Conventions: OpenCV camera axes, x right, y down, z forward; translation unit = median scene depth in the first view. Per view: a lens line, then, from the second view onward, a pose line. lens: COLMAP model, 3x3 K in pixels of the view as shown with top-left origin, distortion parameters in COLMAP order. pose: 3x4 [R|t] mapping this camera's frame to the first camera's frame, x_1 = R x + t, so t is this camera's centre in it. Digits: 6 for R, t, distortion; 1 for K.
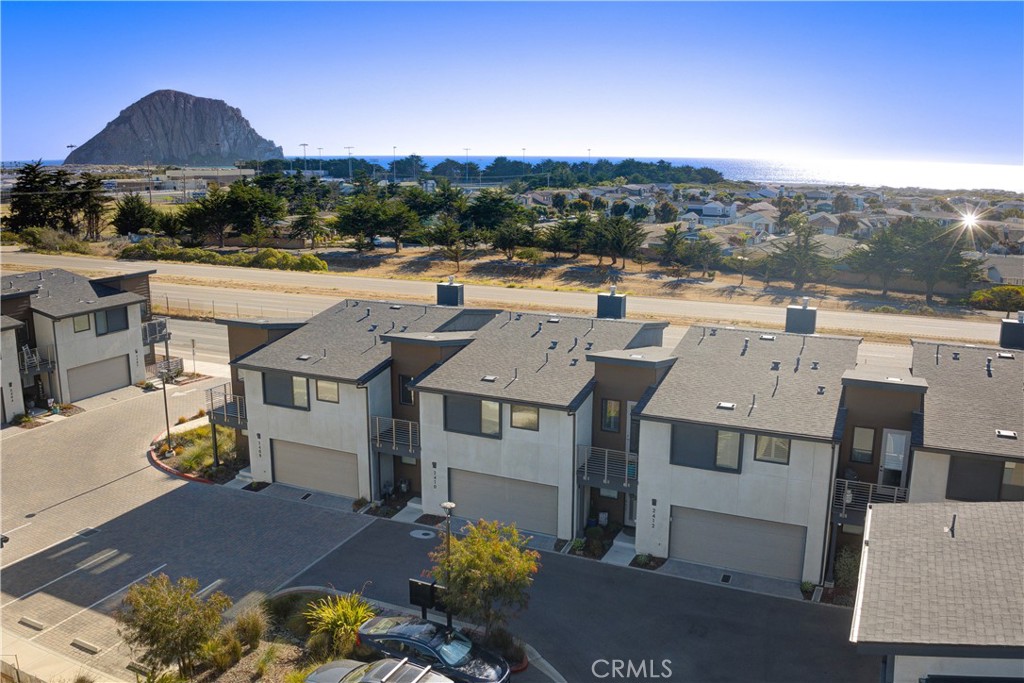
lens RADIAL K [[851.5, 0, 512.6], [0, 851.5, 333.9], [0, 0, 1]] dist [-0.097024, -0.028625]
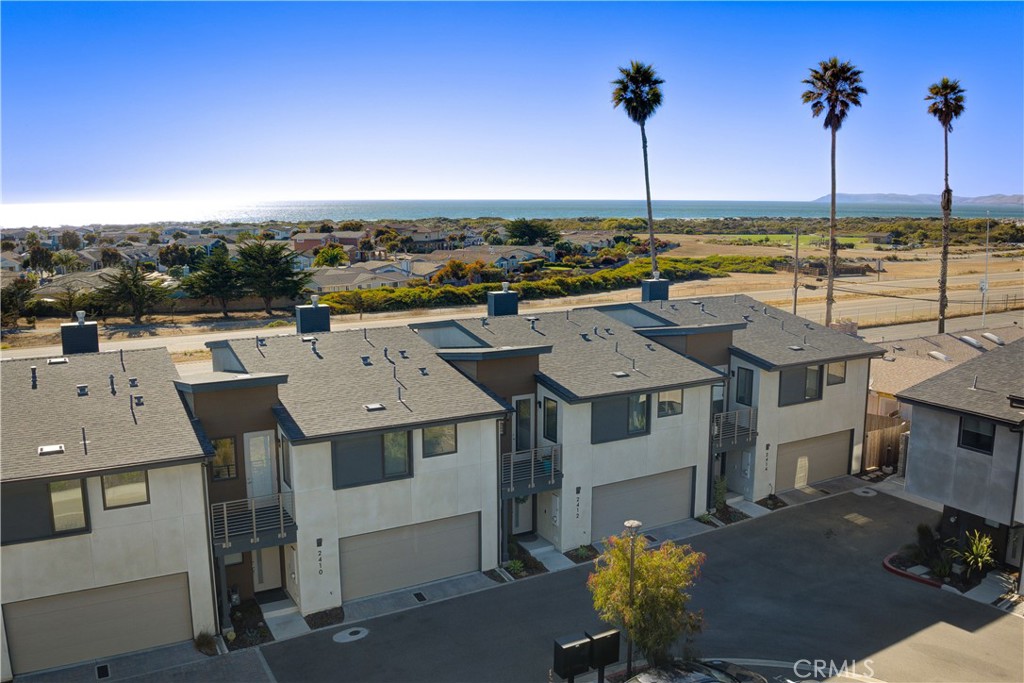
lens RADIAL K [[851.5, 0, 517.6], [0, 851.5, 332.4], [0, 0, 1]] dist [-0.097024, -0.028625]
pose [[0.580214, -0.130695, 0.803910, -0.171928], [0.170515, 0.984660, 0.037014, -0.006255], [-0.796415, 0.115603, 0.593599, 0.130641]]
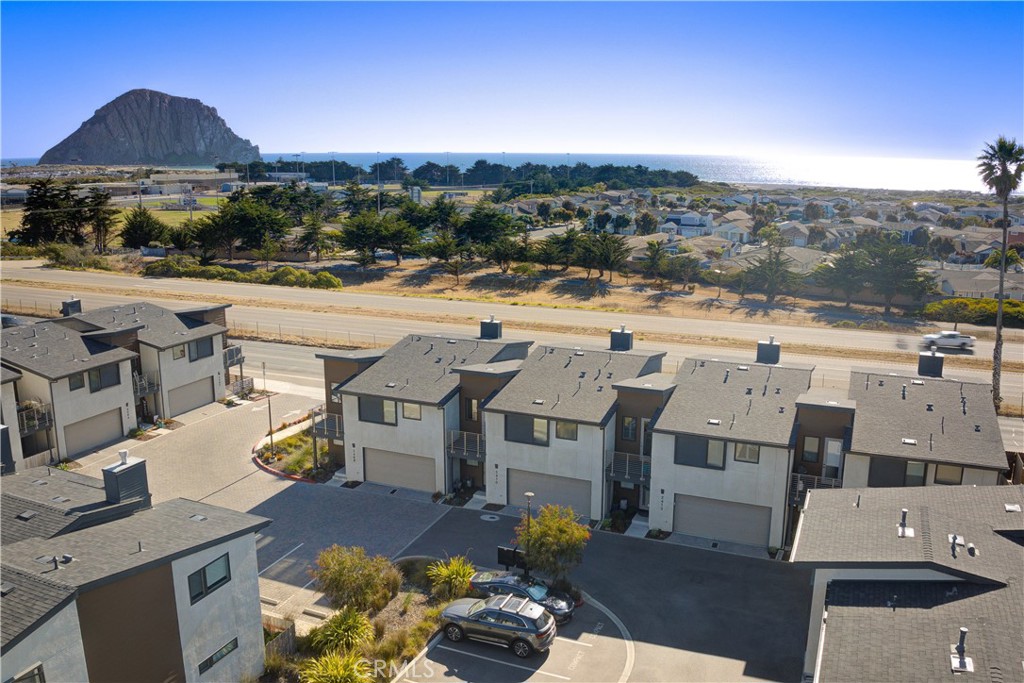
lens RADIAL K [[851.5, 0, 511.4], [0, 851.5, 333.6], [0, 0, 1]] dist [-0.097024, -0.028625]
pose [[0.999620, -0.006629, 0.026747, -0.032313], [0.006539, 0.999973, 0.003432, -0.018518], [-0.026769, -0.003256, 0.999636, -0.105908]]
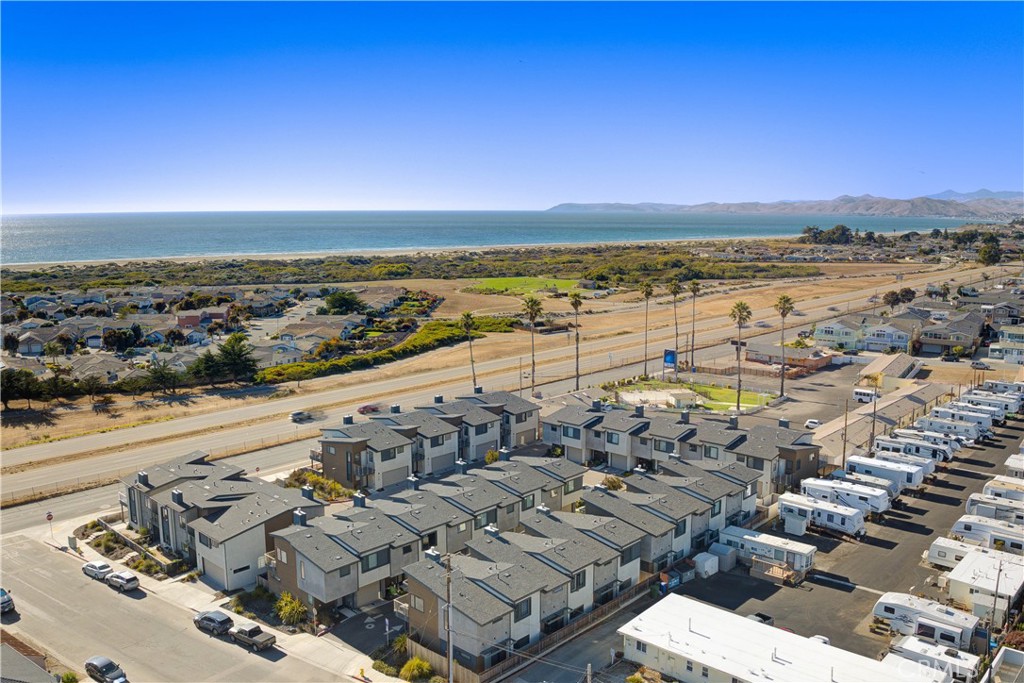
lens RADIAL K [[851.5, 0, 512.5], [0, 851.5, 334.7], [0, 0, 1]] dist [-0.097024, -0.028625]
pose [[0.317458, -0.143076, 0.937416, -1.030867], [0.196435, 0.977031, 0.082600, -0.184715], [-0.927703, 0.157920, 0.338272, -0.199891]]
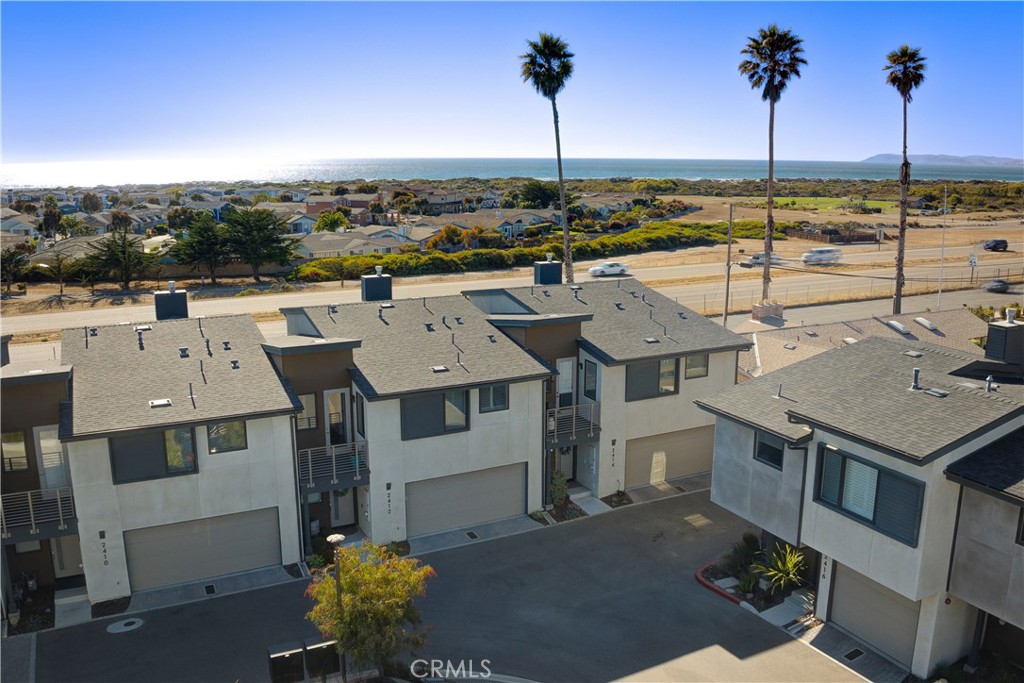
lens RADIAL K [[851.5, 0, 518.6], [0, 851.5, 330.7], [0, 0, 1]] dist [-0.097024, -0.028625]
pose [[0.619031, -0.160528, 0.768785, -0.122929], [0.162978, 0.983836, 0.074201, -0.004960], [-0.768270, 0.079362, 0.635188, 0.077083]]
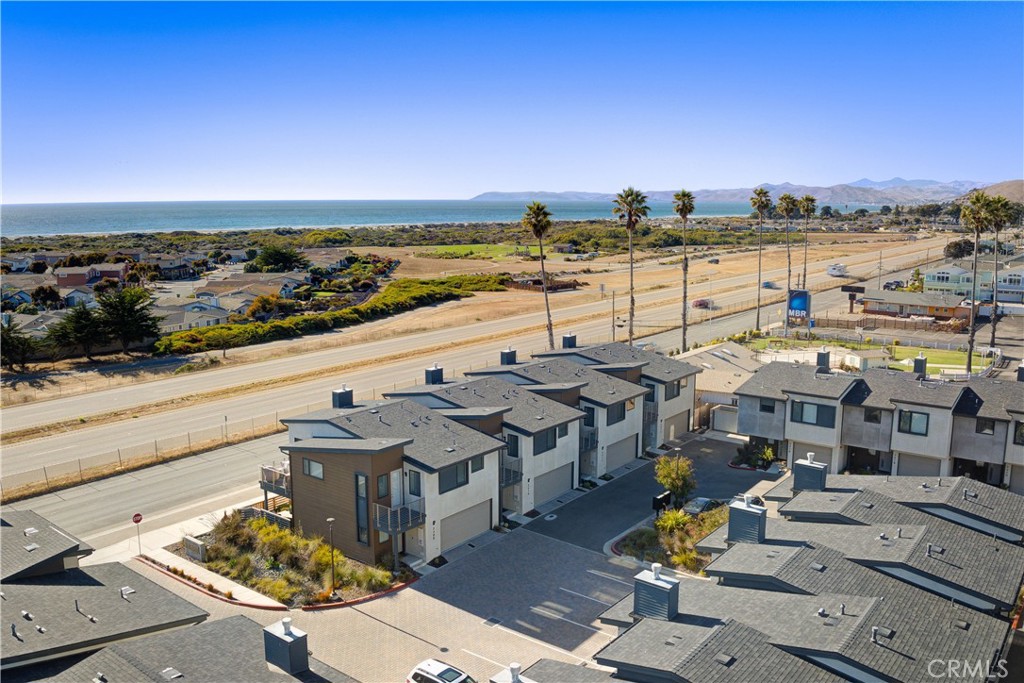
lens RADIAL K [[851.5, 0, 516.1], [0, 851.5, 335.0], [0, 0, 1]] dist [-0.097024, -0.028625]
pose [[0.227584, -0.158240, 0.960815, -0.507130], [0.200234, 0.973227, 0.112856, -0.095566], [-0.952949, 0.166704, 0.253176, 0.176934]]
